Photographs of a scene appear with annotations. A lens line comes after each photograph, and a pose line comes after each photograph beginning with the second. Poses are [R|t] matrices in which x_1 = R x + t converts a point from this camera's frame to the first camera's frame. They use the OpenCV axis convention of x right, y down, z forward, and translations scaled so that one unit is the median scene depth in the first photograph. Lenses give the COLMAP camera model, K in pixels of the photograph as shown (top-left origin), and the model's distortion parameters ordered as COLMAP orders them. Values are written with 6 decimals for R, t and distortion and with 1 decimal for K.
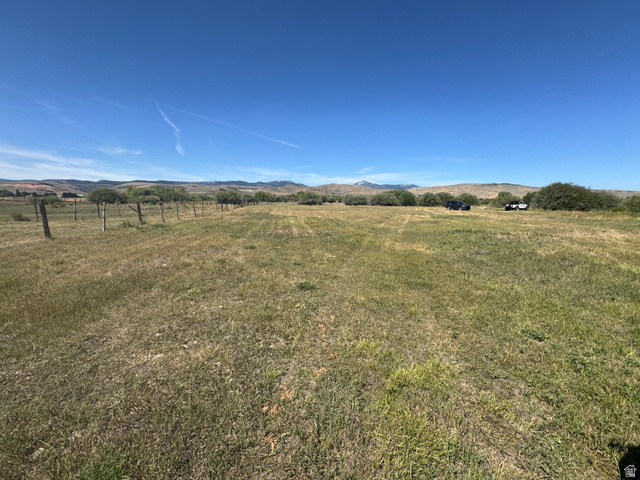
lens RADIAL K [[255.8, 0, 320.0], [0, 255.8, 240.0], [0, 0, 1]] dist [0.000452, 0.000324]
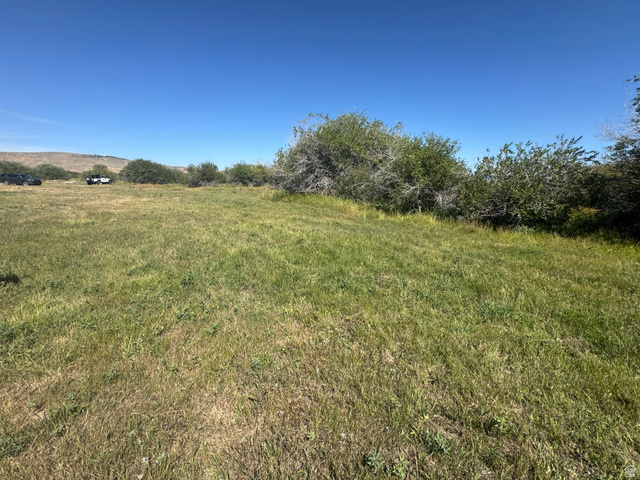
lens RADIAL K [[255.8, 0, 320.0], [0, 255.8, 240.0], [0, 0, 1]] dist [0.000452, 0.000324]
pose [[0.310803, -0.219278, 0.924835, 0.156599], [0.128441, 0.973788, 0.187721, 0.064979], [-0.941756, 0.060442, 0.330820, -0.443820]]
